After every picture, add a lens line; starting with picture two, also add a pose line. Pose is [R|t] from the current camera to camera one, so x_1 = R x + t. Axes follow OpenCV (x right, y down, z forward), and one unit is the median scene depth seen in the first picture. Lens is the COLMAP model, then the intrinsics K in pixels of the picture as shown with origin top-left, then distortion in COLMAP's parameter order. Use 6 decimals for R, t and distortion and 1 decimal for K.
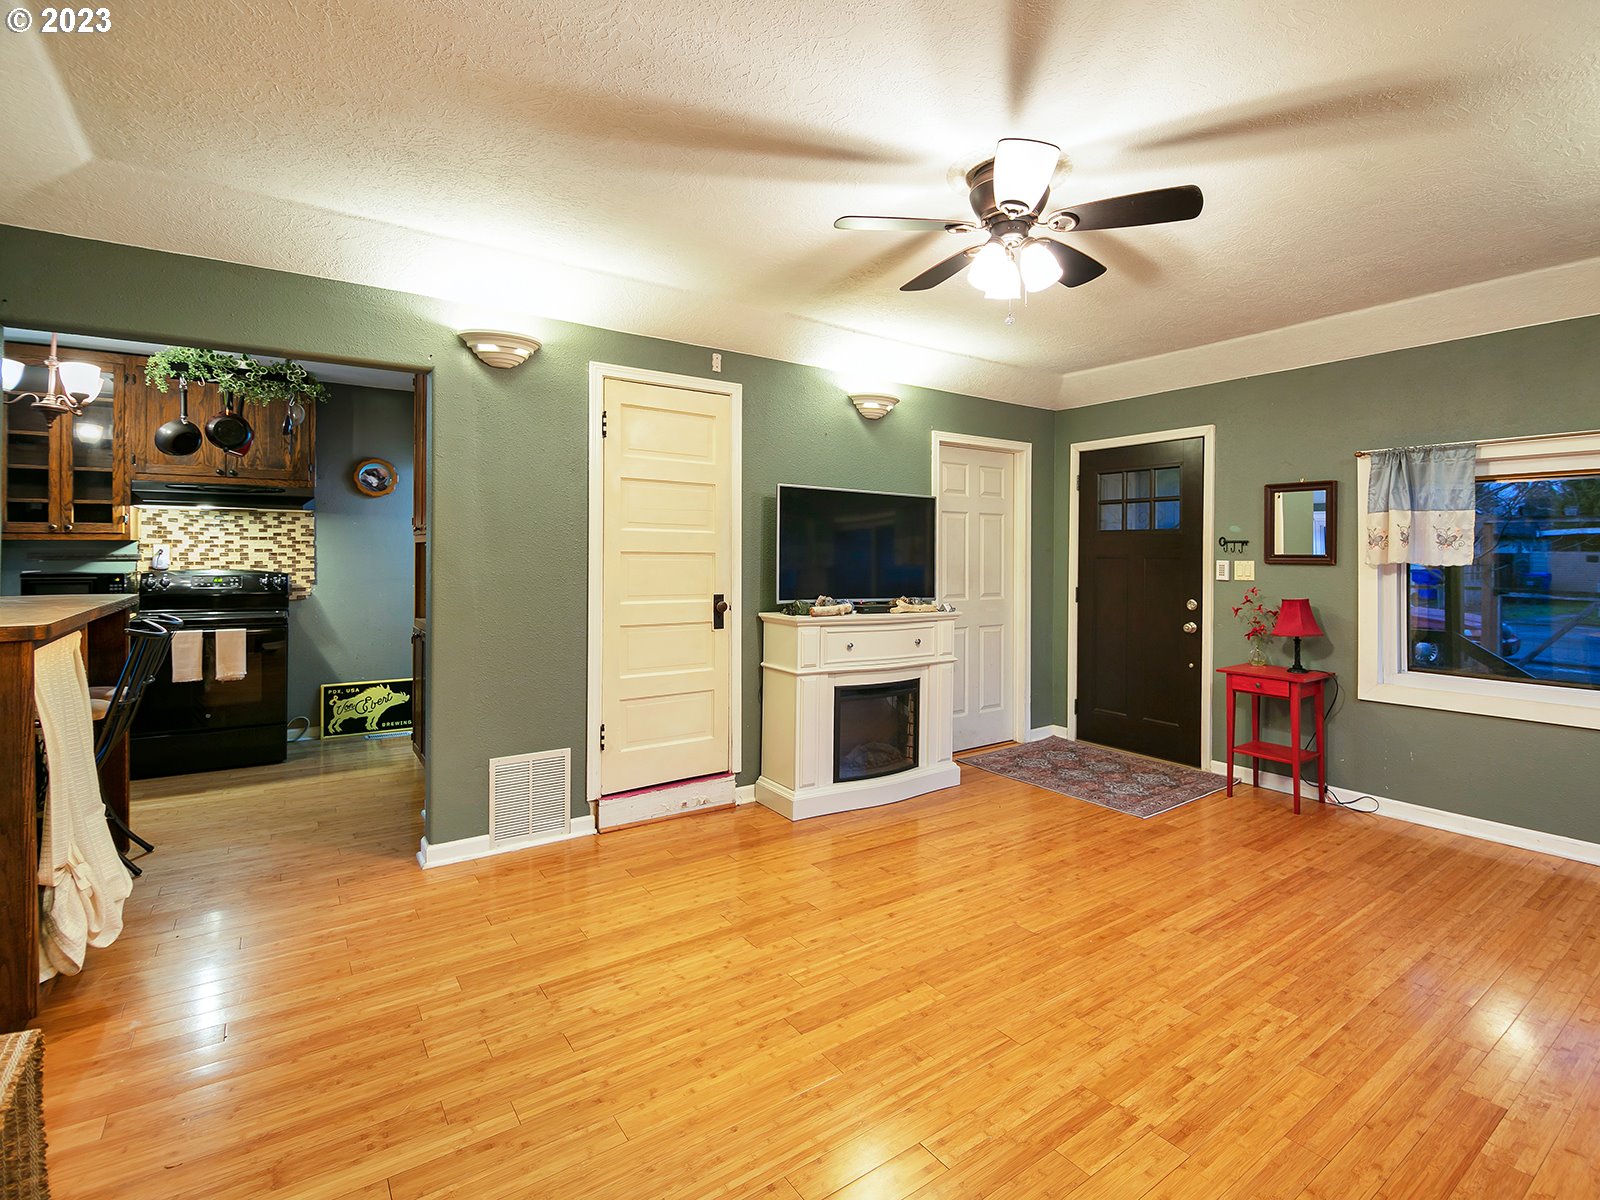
lens RADIAL K [[772.2, 0, 851.4], [0, 772.2, 546.1], [0, 0, 1]] dist [0.001805, -0.009292]
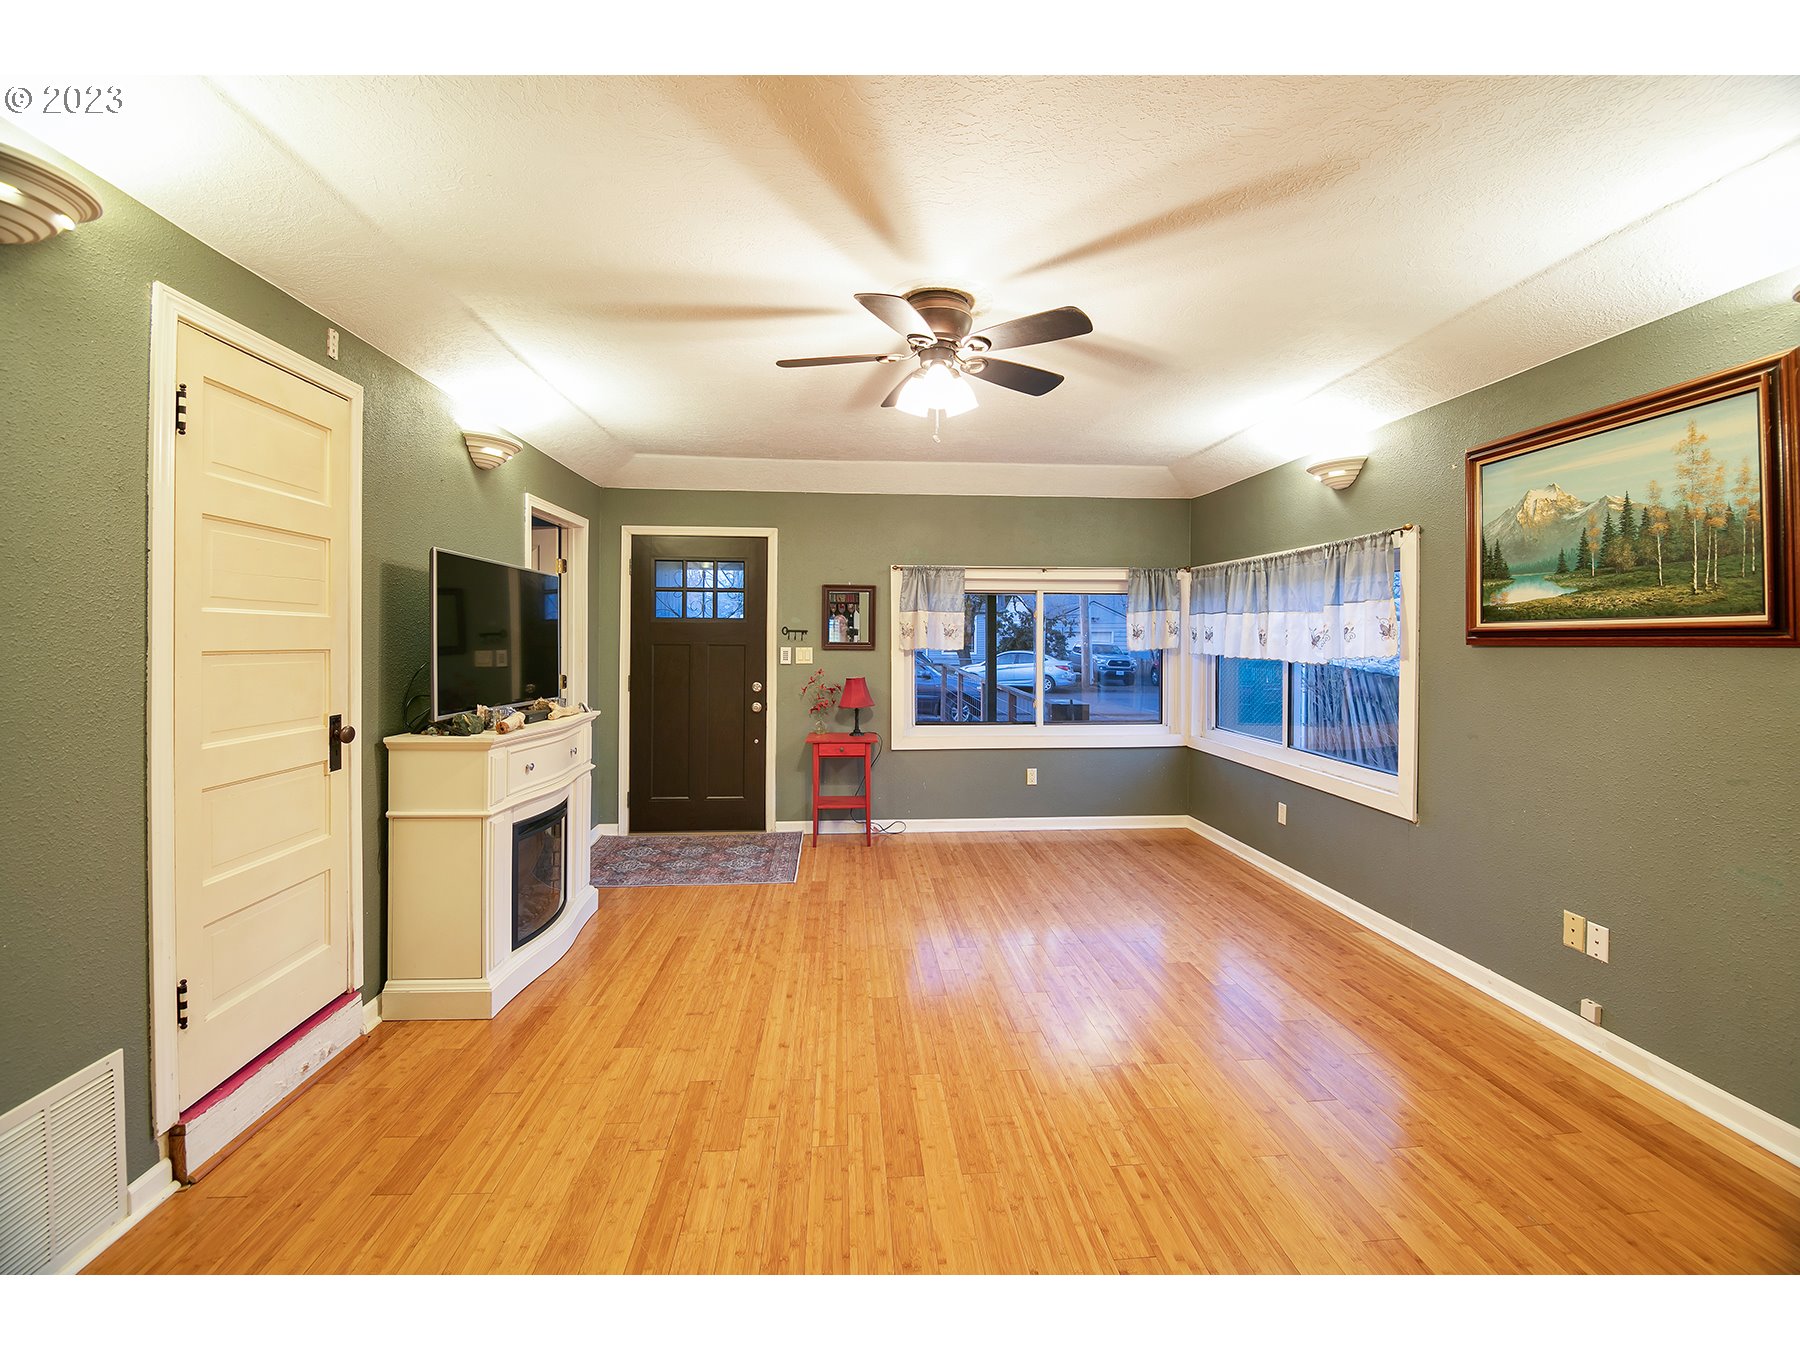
lens RADIAL K [[757.5, 0, 902.9], [0, 757.5, 632.7], [0, 0, 1]] dist [-0.014191, -0.000796]
pose [[0.532191, 0.001282, 0.846623, -0.462125], [-0.012512, 0.999902, 0.006351, -0.014768], [-0.846532, -0.013973, 0.532155, 0.299783]]
